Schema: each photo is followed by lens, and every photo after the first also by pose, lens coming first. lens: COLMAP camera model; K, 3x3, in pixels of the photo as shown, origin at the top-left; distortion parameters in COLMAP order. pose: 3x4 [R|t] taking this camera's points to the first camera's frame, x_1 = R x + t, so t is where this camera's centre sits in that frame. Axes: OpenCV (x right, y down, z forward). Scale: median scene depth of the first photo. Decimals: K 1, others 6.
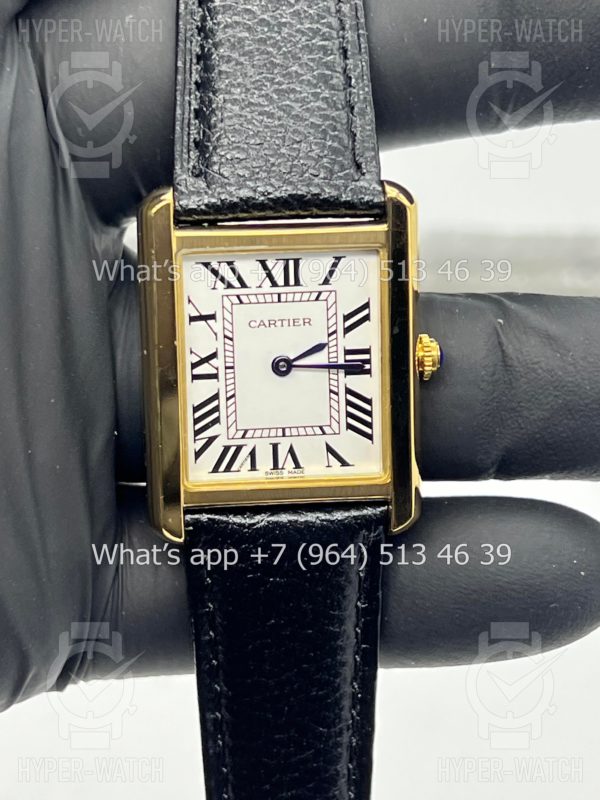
lens RADIAL K [[1818.2, 0, 307.1], [0, 1818.2, 397.7], [0, 0, 1]] dist [0.376450, 0.000000]
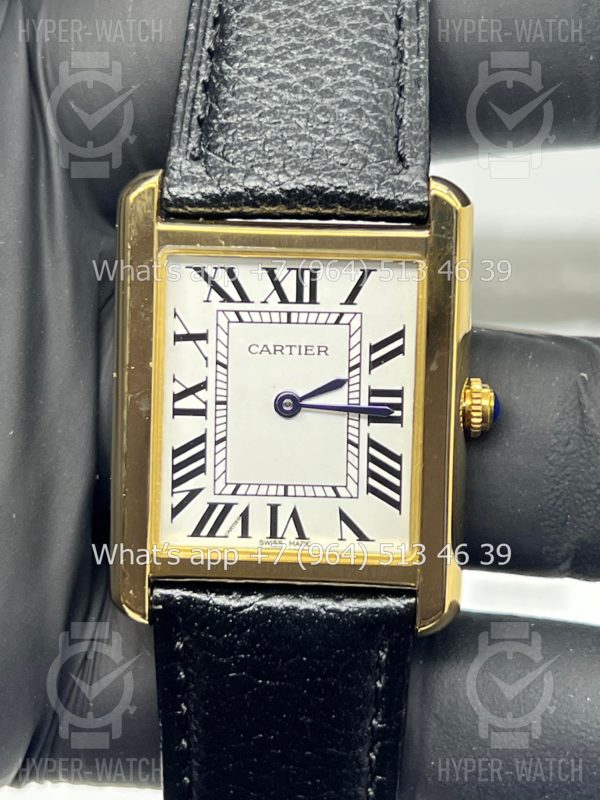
lens RADIAL K [[1818.2, 0, 285.7], [0, 1818.2, 388.2], [0, 0, 1]] dist [0.376450, 0.000000]
pose [[0.989327, 0.058729, -0.133356, 0.089361], [-0.071470, 0.993111, -0.092855, 0.048217], [0.126984, 0.101395, 0.986709, 0.225494]]
